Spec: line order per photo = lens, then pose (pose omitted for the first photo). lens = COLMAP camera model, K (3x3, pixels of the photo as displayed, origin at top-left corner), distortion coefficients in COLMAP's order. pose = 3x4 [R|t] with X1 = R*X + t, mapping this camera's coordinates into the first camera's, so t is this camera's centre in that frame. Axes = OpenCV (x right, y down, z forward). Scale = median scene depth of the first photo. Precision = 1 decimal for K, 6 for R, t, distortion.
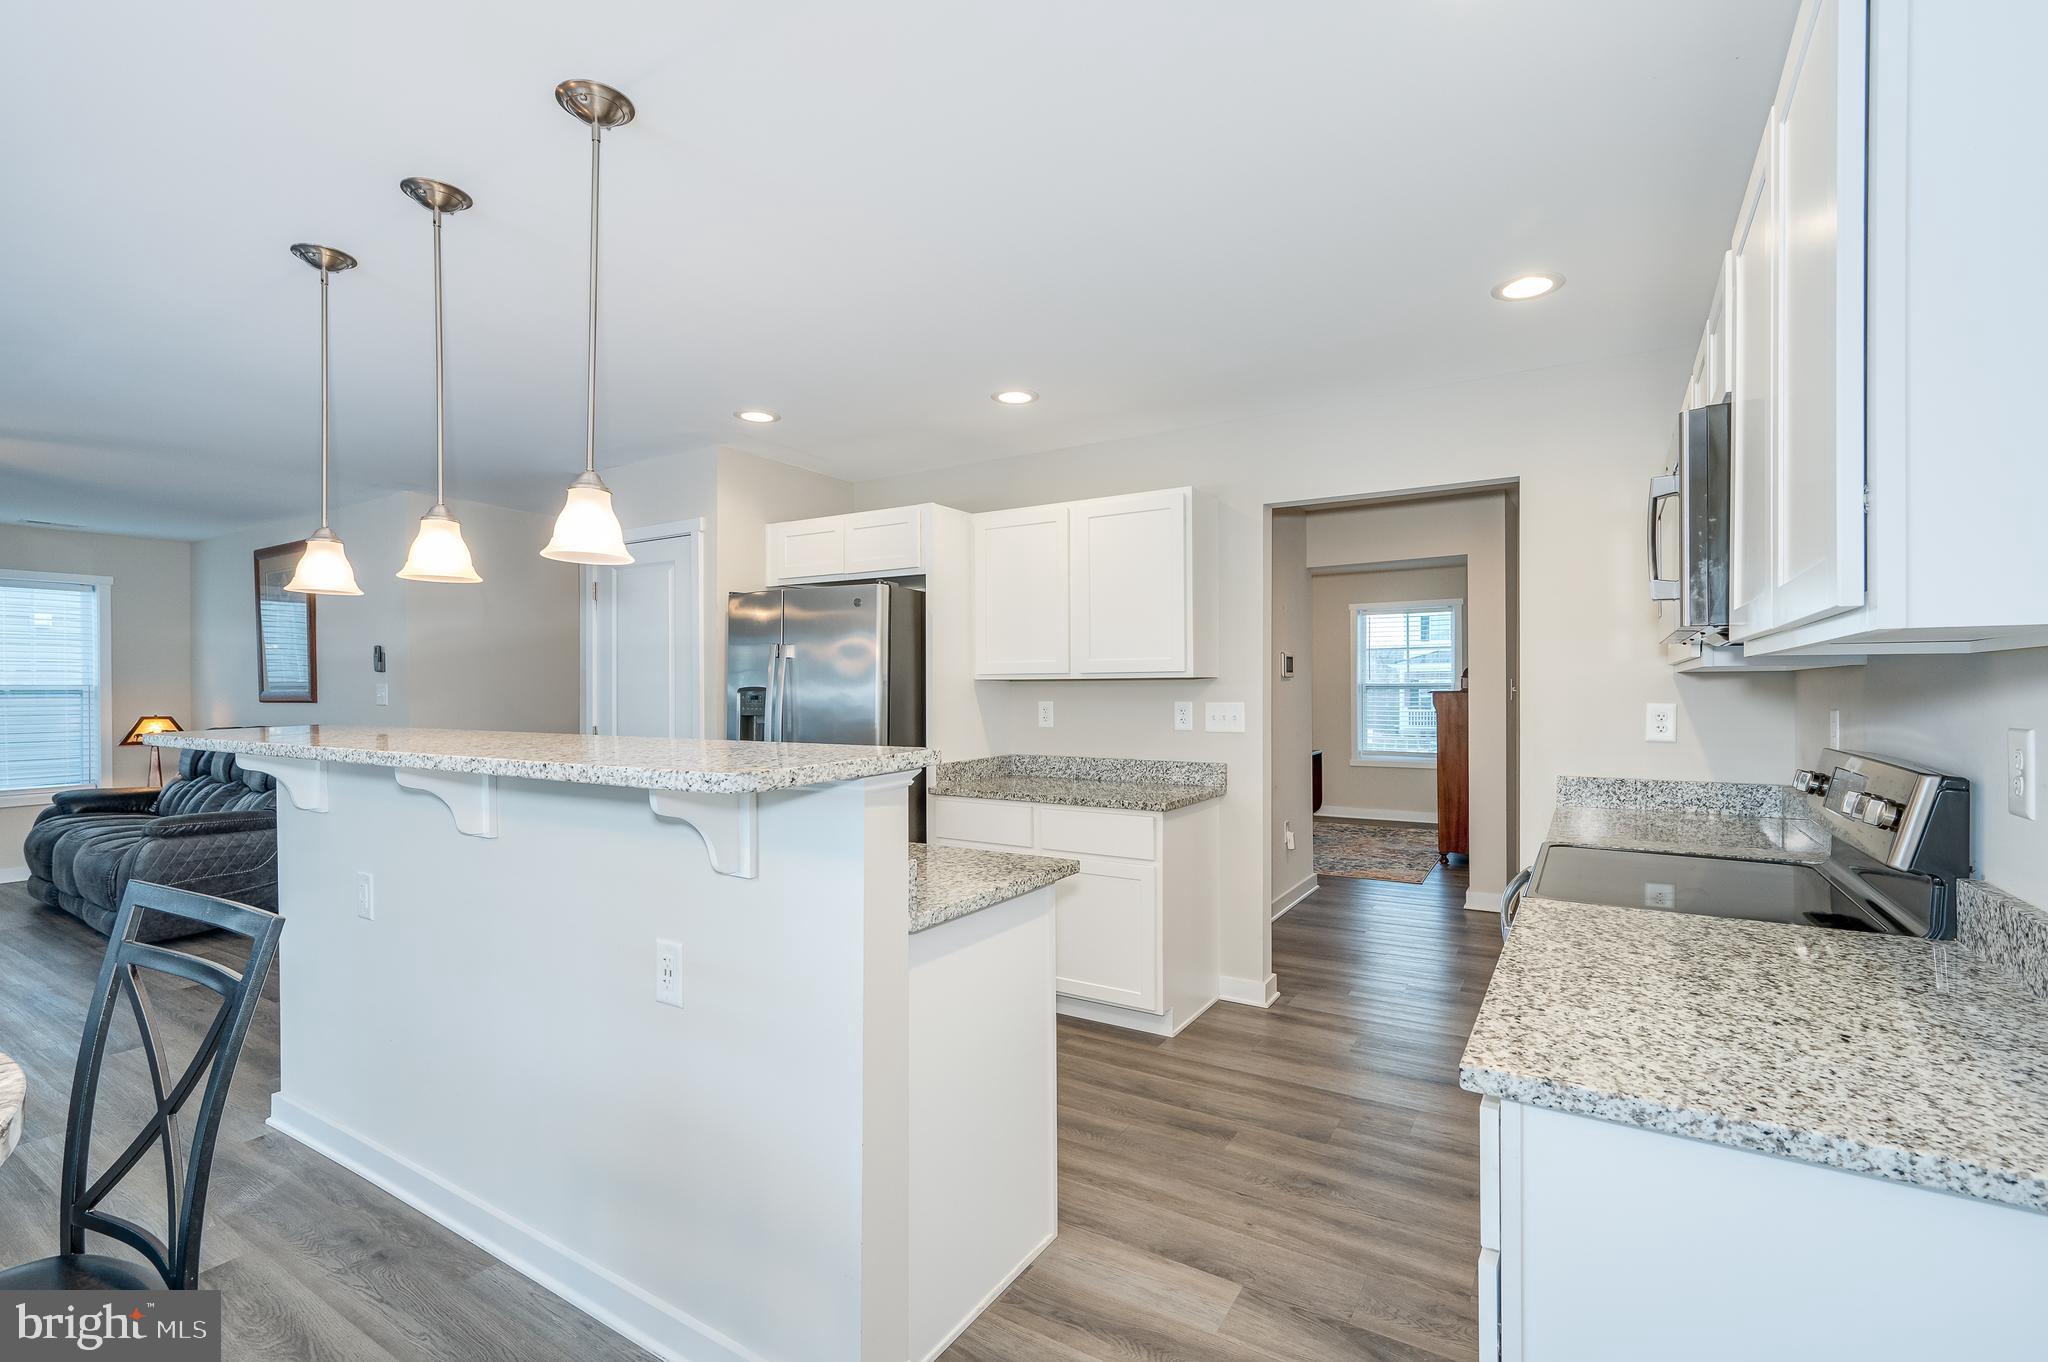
lens RADIAL K [[905.0, 0, 1024.0], [0, 905.0, 681.0], [0, 0, 1]] dist [0.000512, -0.000222]
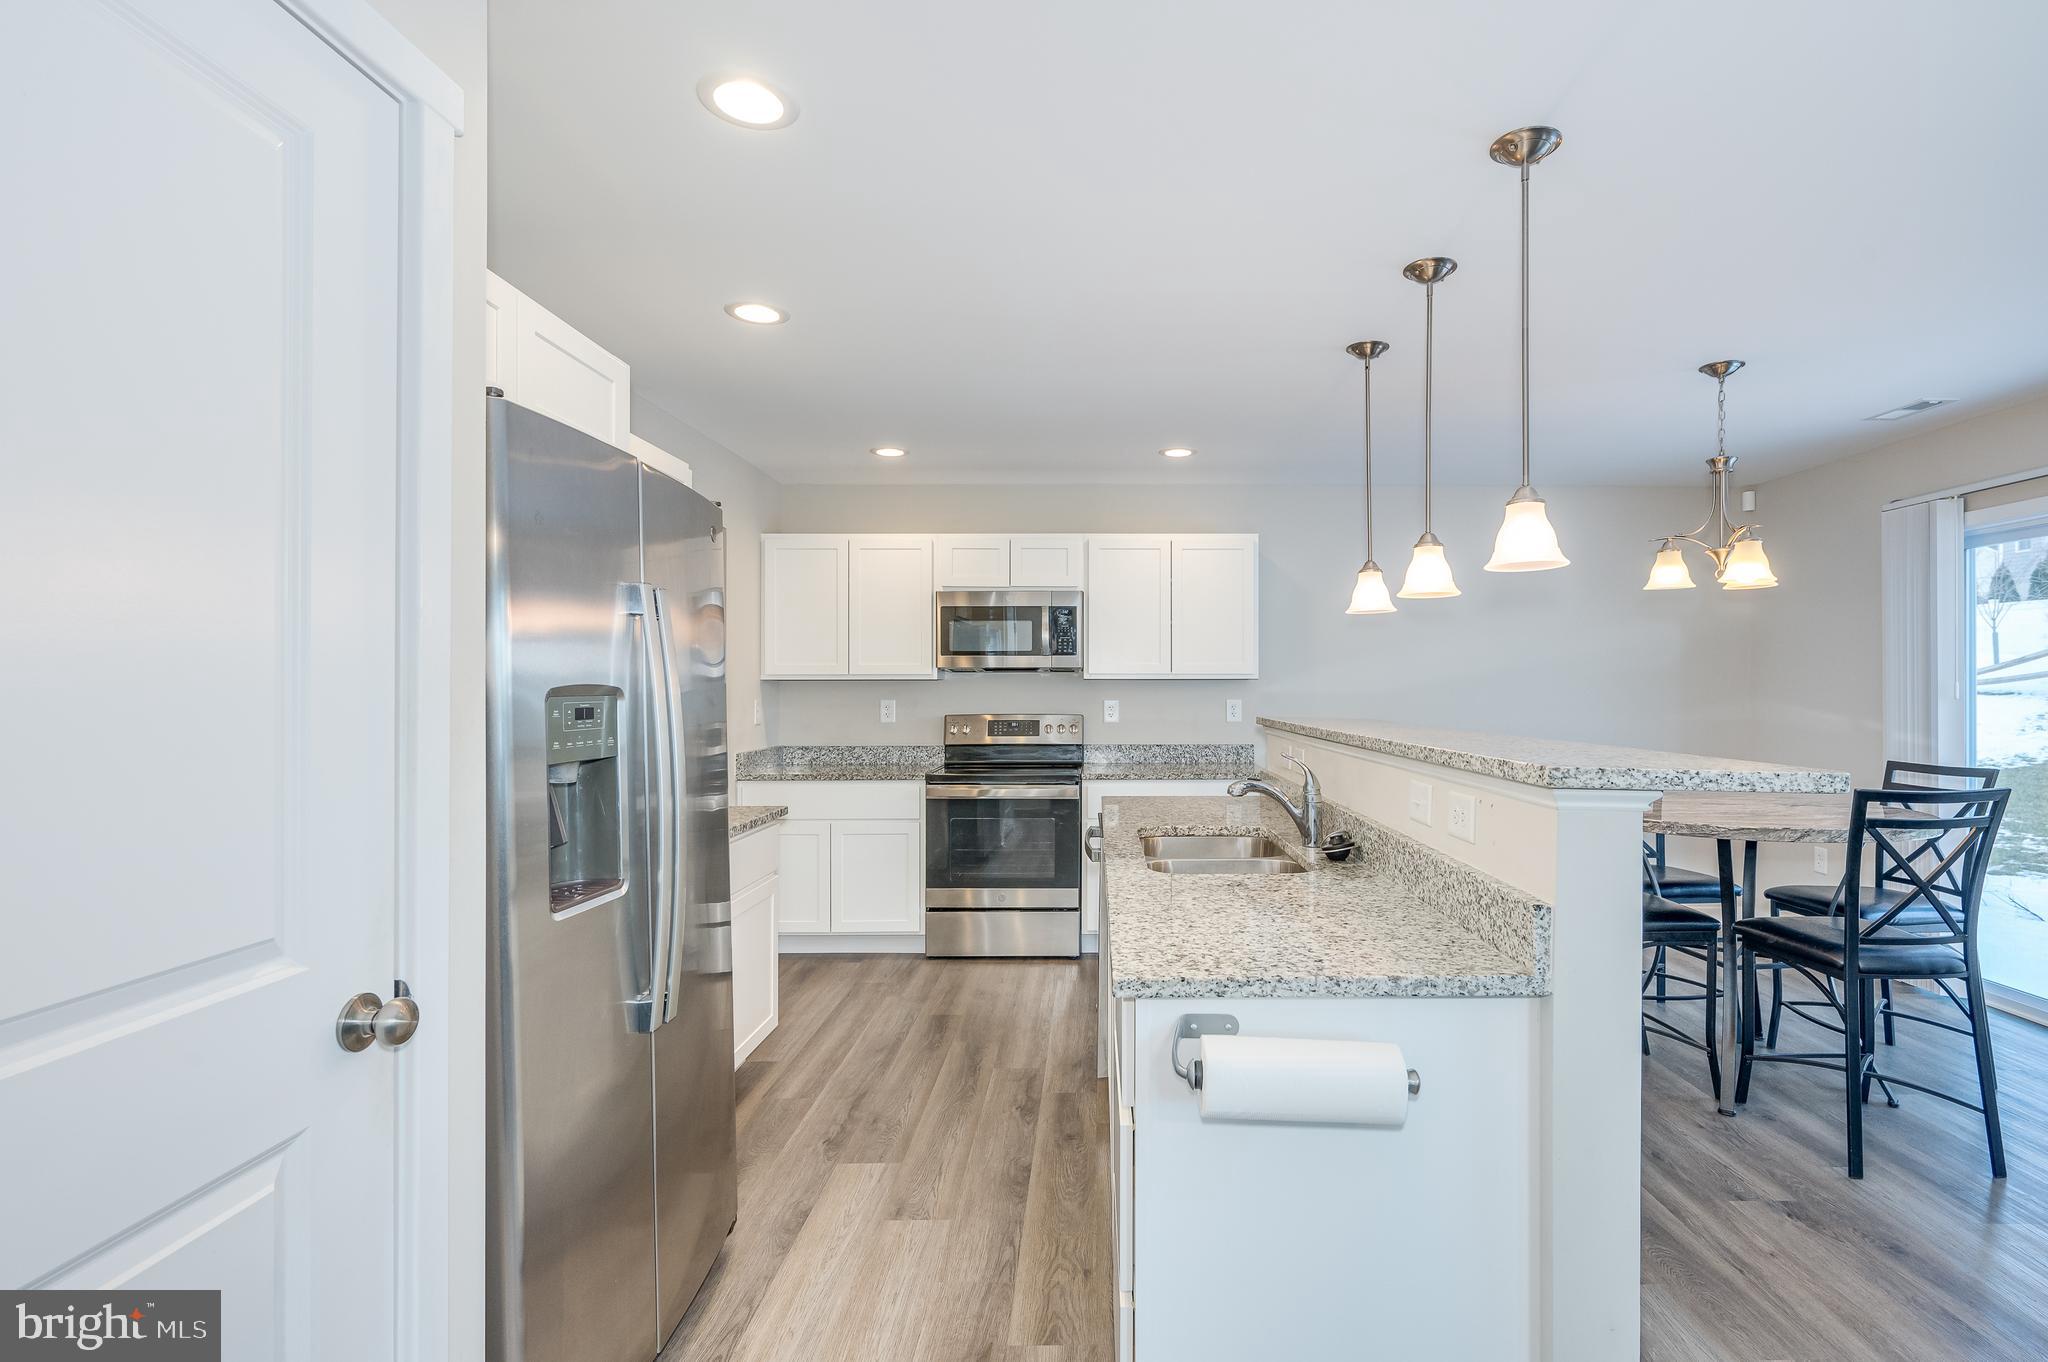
lens RADIAL K [[973.0, 0, 1115.1], [0, 973.0, 683.7], [0, 0, 1]] dist [0.002603, 0.000296]
pose [[-0.545943, 0.006083, 0.837800, -0.729404], [-0.004848, 0.999934, -0.010419, 0.008621], [-0.837808, -0.009750, -0.545878, 1.005031]]
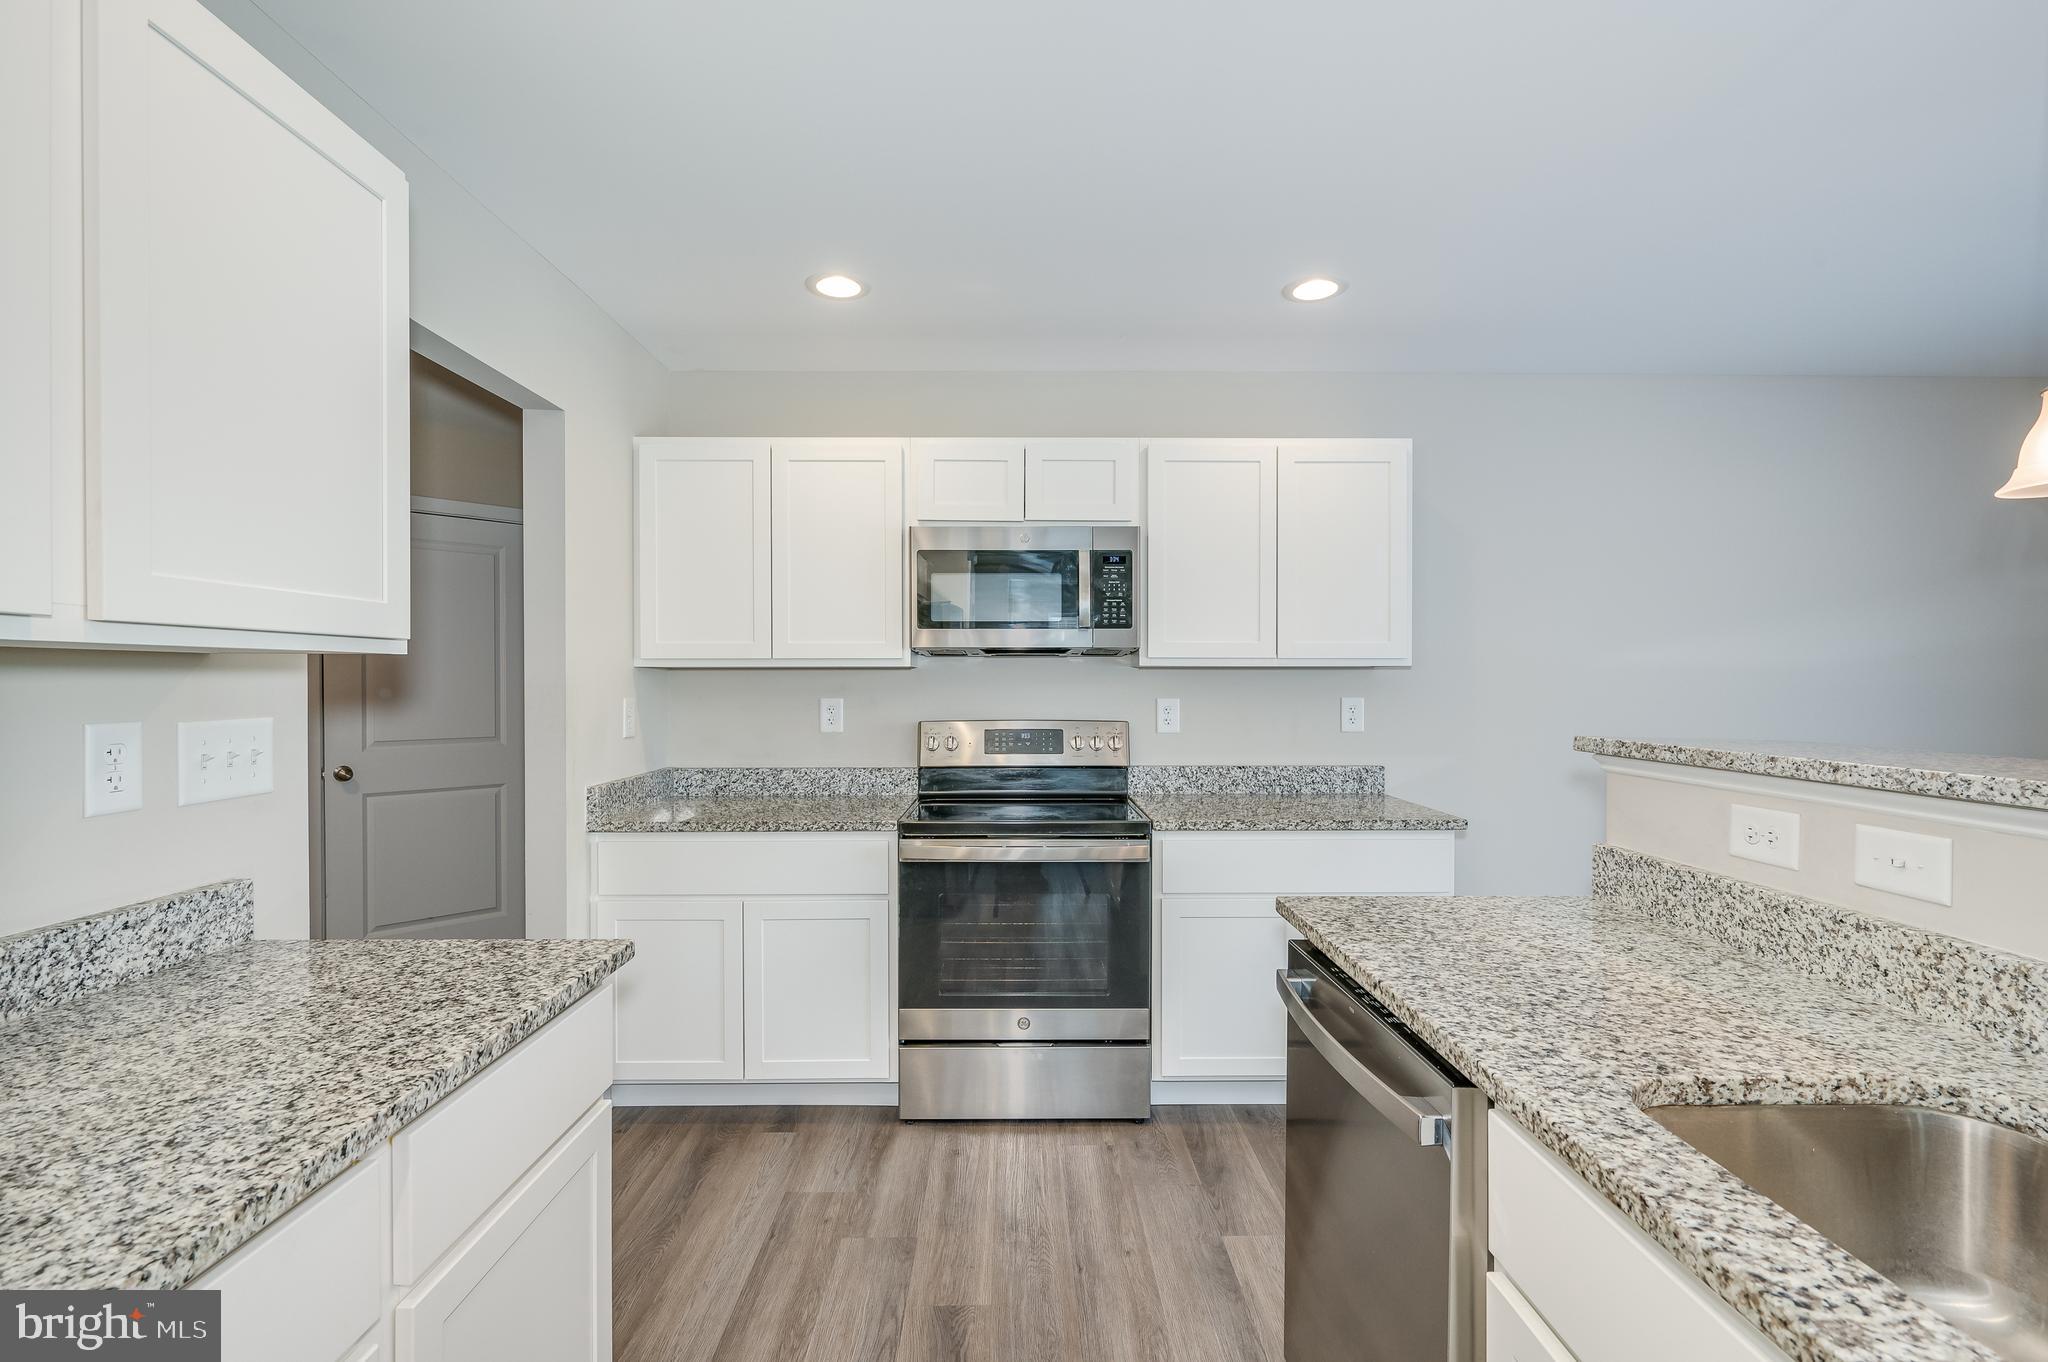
lens RADIAL K [[919.6, 0, 1026.8], [0, 919.6, 687.1], [0, 0, 1]] dist [0.001550, -0.000016]
pose [[-0.541997, -0.002436, 0.840377, -0.259955], [-0.004975, 0.999988, -0.000310, 0.007658], [-0.840366, -0.004349, -0.542003, 0.848090]]
